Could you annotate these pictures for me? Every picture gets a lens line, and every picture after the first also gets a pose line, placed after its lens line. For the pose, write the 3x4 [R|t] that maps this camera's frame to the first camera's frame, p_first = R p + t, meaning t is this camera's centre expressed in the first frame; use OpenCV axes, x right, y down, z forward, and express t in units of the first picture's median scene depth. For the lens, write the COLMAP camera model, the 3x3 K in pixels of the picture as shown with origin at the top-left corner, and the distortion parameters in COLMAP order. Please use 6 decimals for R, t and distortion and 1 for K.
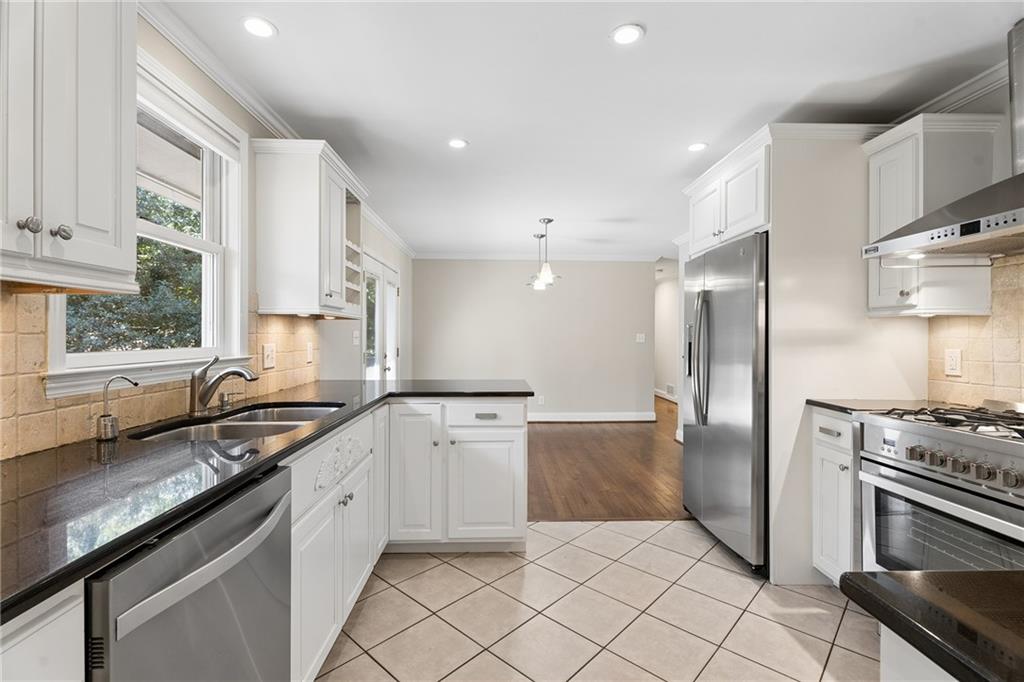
lens RADIAL K [[460.2, 0, 509.6], [0, 460.2, 337.4], [0, 0, 1]] dist [0.000735, 0.000121]
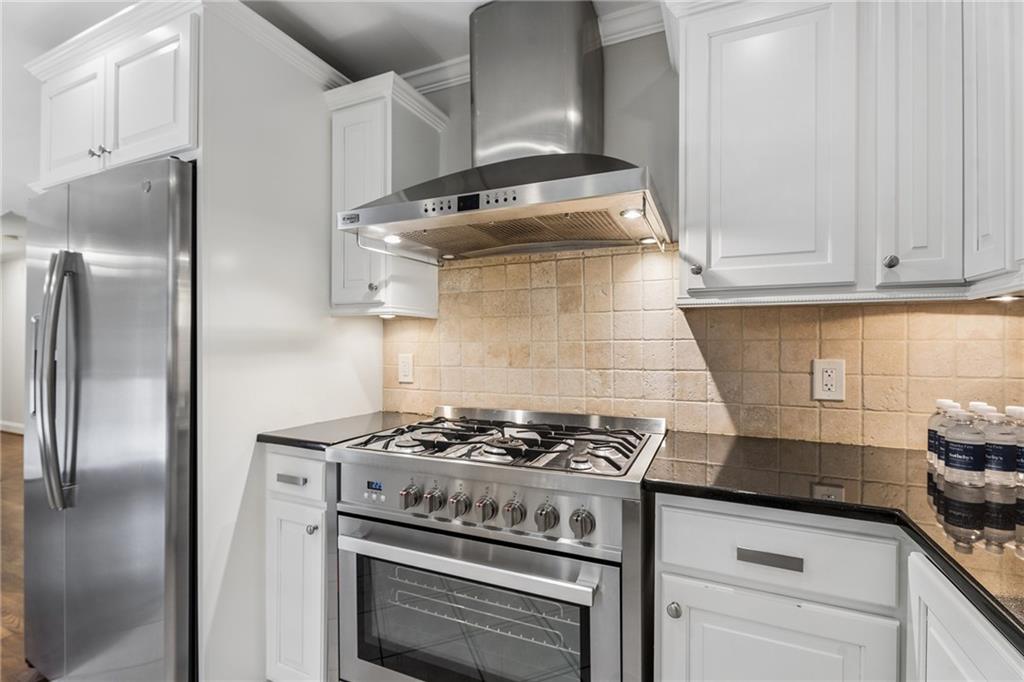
lens RADIAL K [[458.7, 0, 512.0], [0, 458.7, 343.1], [0, 0, 1]] dist [0.001492, 0.000178]
pose [[0.433673, 0.000356, 0.901070, 0.224427], [-0.001500, 0.999999, 0.000326, 0.002969], [-0.901069, -0.001493, 0.433673, 0.411893]]
